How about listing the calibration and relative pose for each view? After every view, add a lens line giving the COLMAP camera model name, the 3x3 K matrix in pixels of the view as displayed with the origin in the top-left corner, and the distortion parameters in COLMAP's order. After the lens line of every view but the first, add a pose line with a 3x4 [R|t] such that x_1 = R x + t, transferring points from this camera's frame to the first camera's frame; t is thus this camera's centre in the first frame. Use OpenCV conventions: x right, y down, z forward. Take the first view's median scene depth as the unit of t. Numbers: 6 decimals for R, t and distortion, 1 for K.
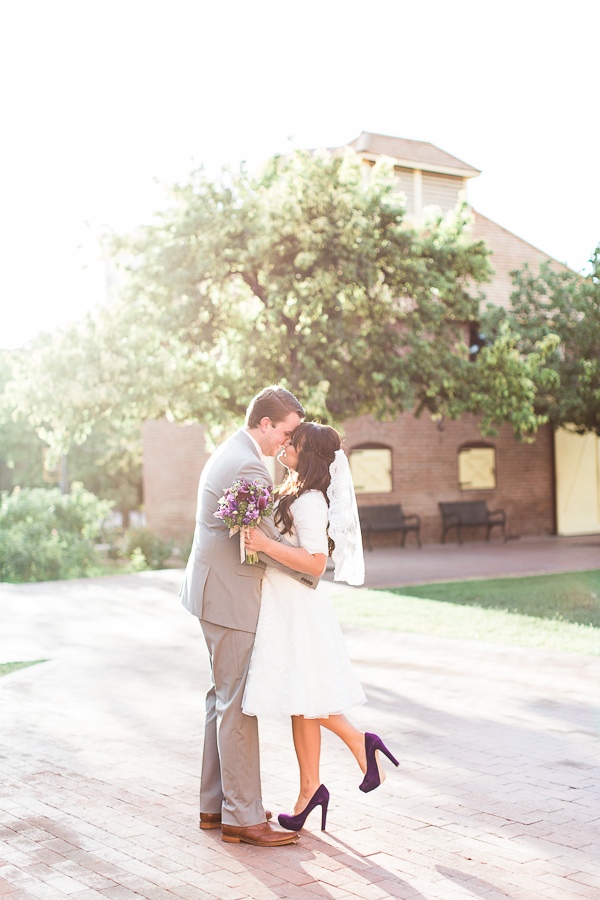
lens RADIAL K [[1302.8, 0, 300.0], [0, 1302.8, 450.0], [0, 0, 1]] dist [0.035627, 0.037192]
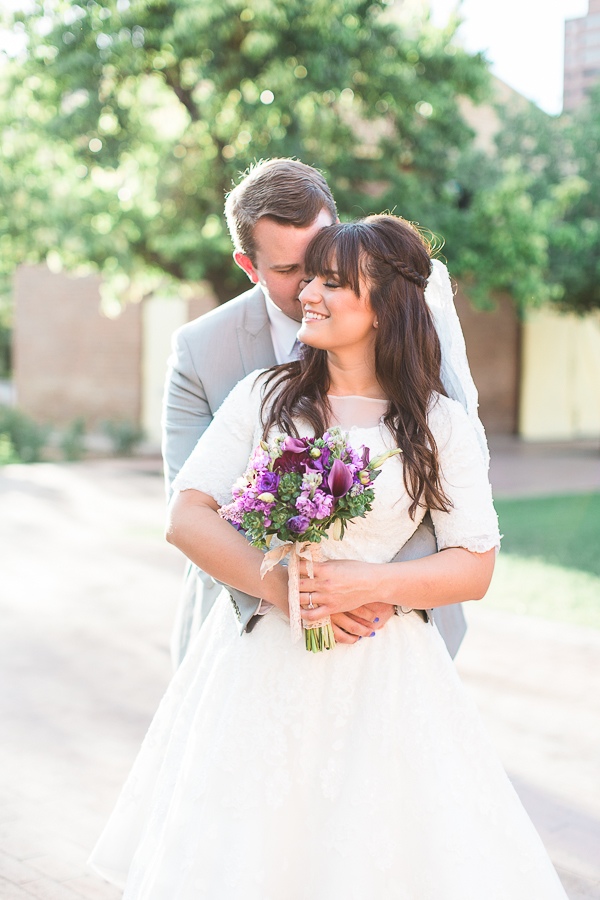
lens RADIAL K [[1369.5, 0, 298.9], [0, 1369.5, 424.7], [0, 0, 1]] dist [0.020567, 0.104209]
pose [[0.995326, 0.041656, 0.087128, -0.027285], [-0.047953, 0.996289, 0.071473, 0.003693], [-0.083828, -0.075317, 0.993630, 0.220605]]
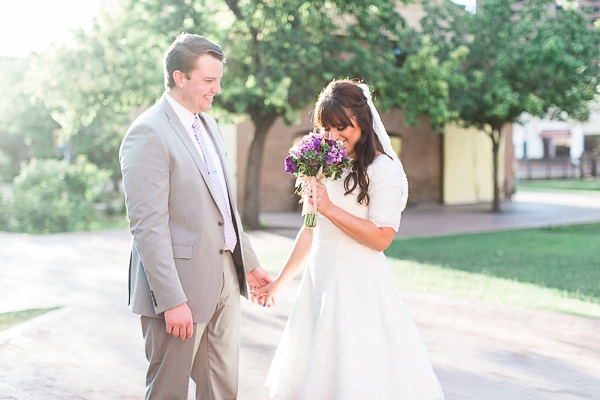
lens RADIAL K [[913.0, 0, 300.0], [0, 913.0, 200.0], [0, 0, 1]] dist [0.020567, 0.104209]
pose [[0.997286, 0.018741, 0.071201, -0.026386], [-0.023416, 0.997585, 0.065396, 0.005619], [-0.069803, -0.066886, 0.995316, 0.114333]]
